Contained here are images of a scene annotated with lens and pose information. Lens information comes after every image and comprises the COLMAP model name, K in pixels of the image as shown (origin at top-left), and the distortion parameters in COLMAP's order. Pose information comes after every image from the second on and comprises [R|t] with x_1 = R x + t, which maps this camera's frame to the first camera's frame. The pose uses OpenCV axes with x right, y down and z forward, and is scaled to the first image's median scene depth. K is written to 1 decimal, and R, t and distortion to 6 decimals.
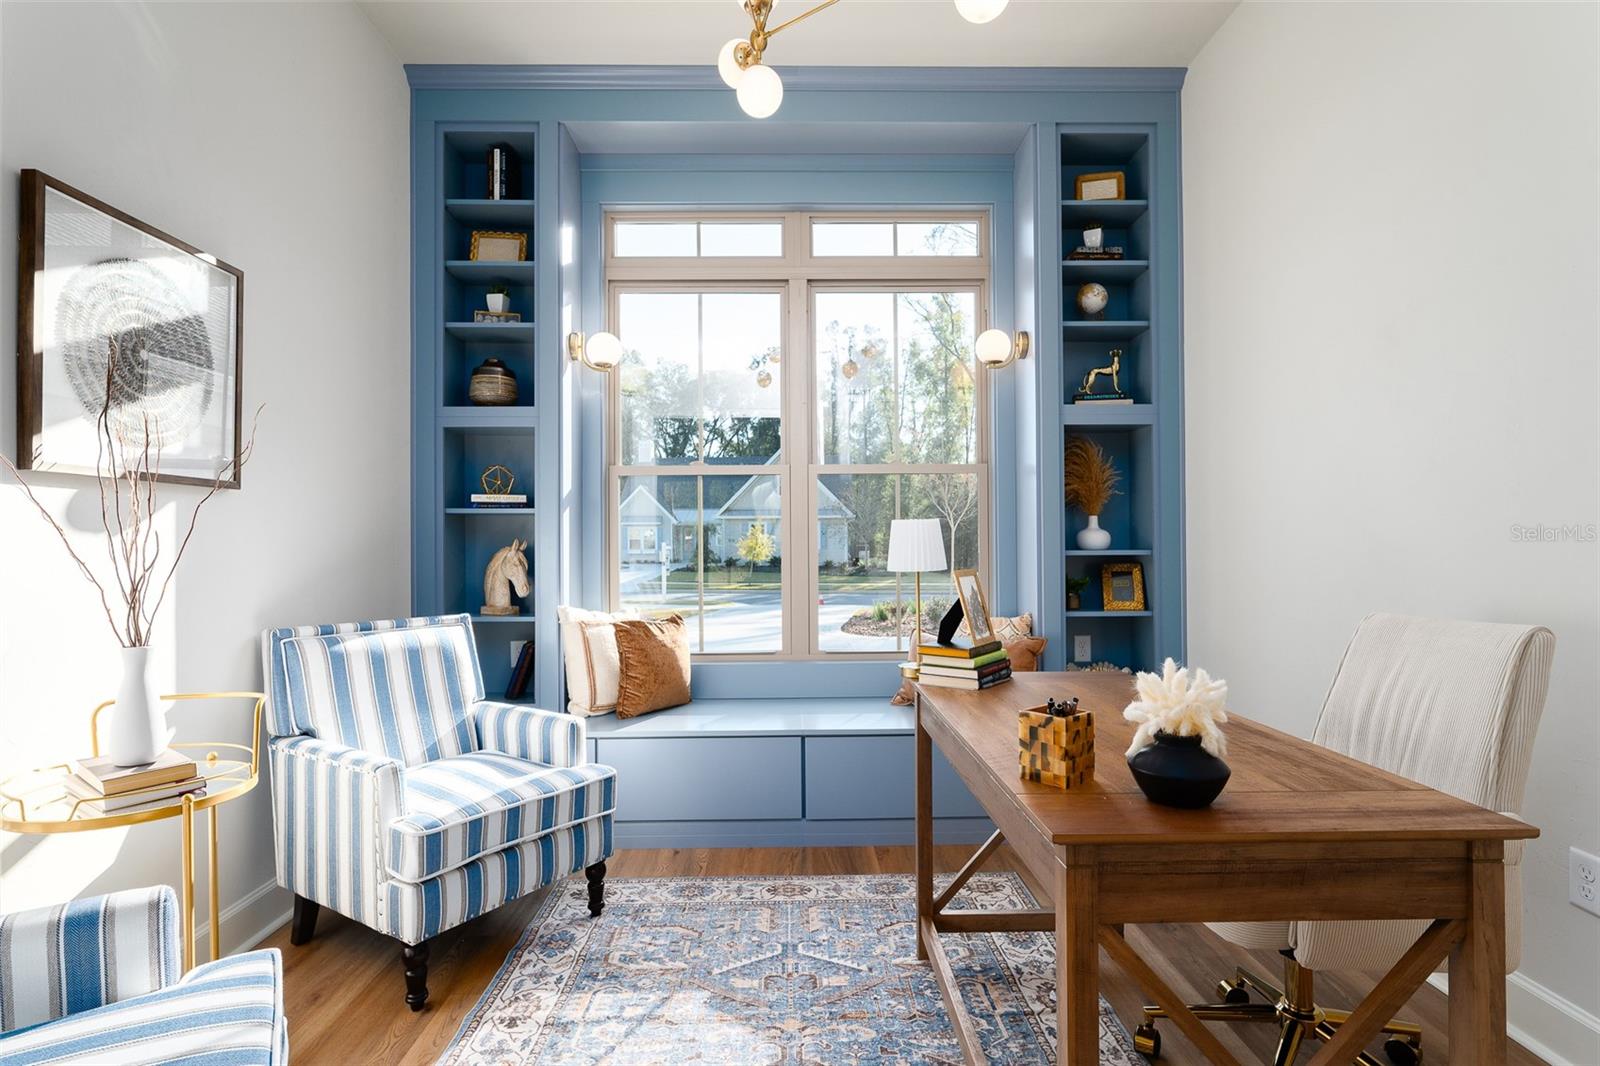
lens RADIAL K [[793.9, 0, 799.3], [0, 793.9, 533.6], [0, 0, 1]] dist [-0.010210, 0.001377]
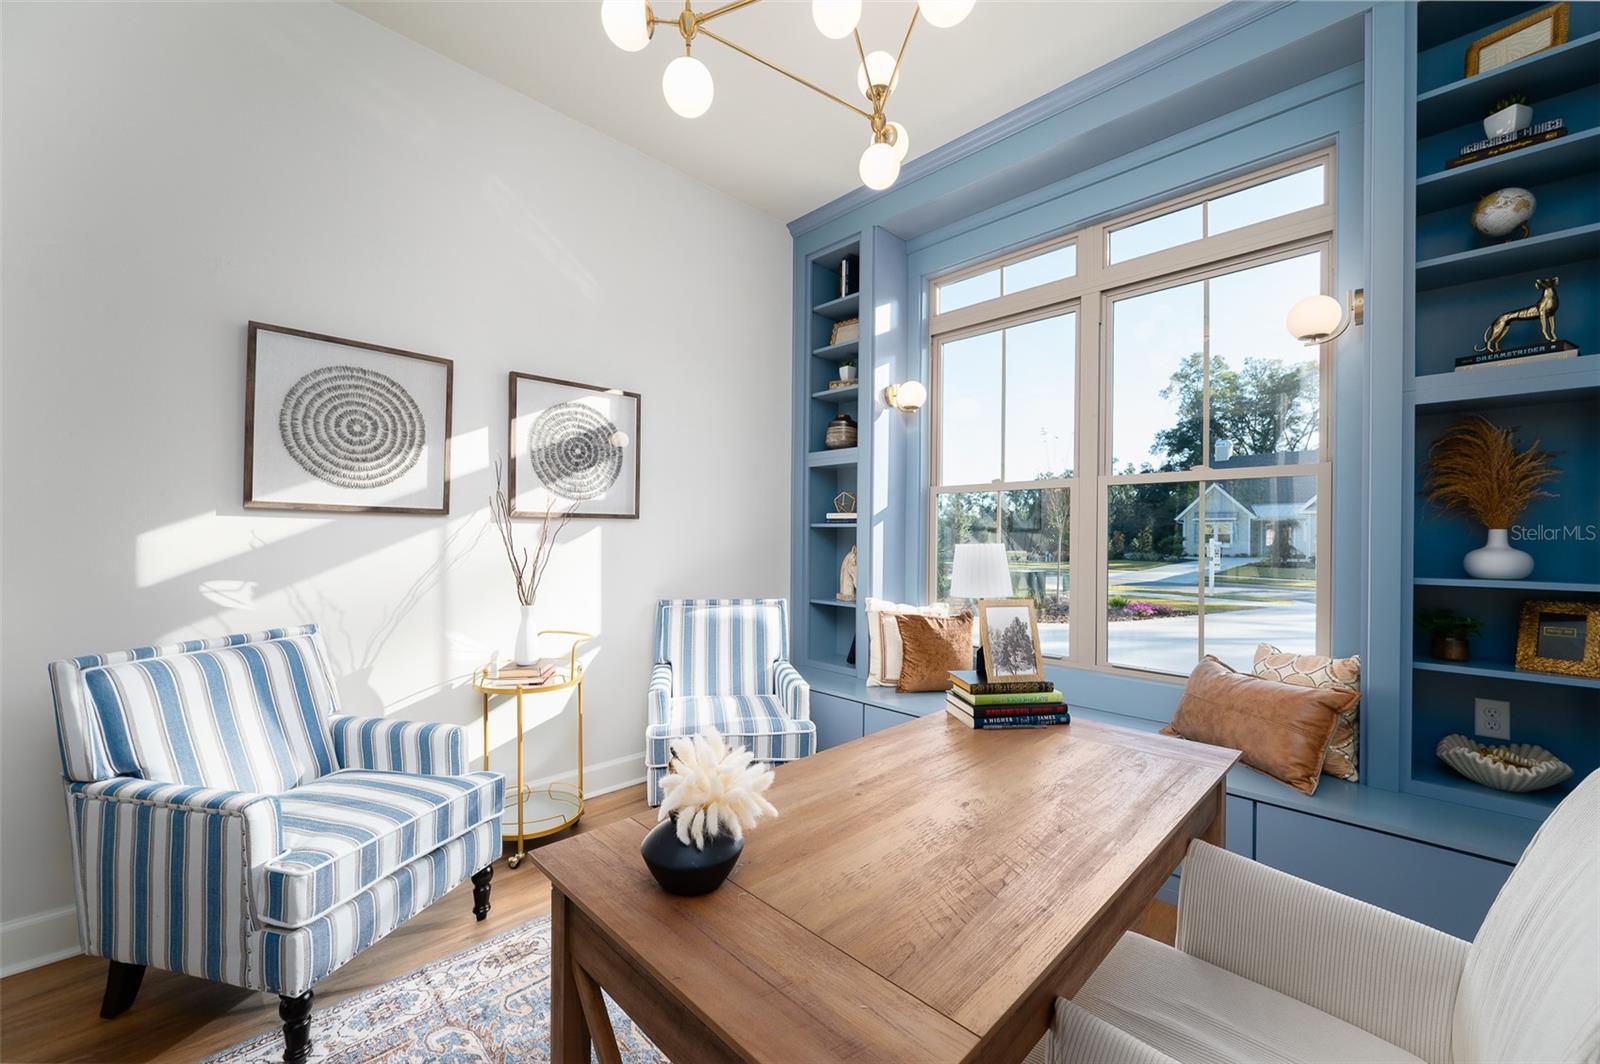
lens RADIAL K [[630.3, 0, 800.7], [0, 630.3, 534.3], [0, 0, 1]] dist [0.001576, -0.000649]
pose [[0.690989, 0.008632, -0.722814, 0.355991], [-0.000323, 0.999932, 0.011633, -0.024770], [0.722865, -0.007805, 0.690945, 0.188331]]
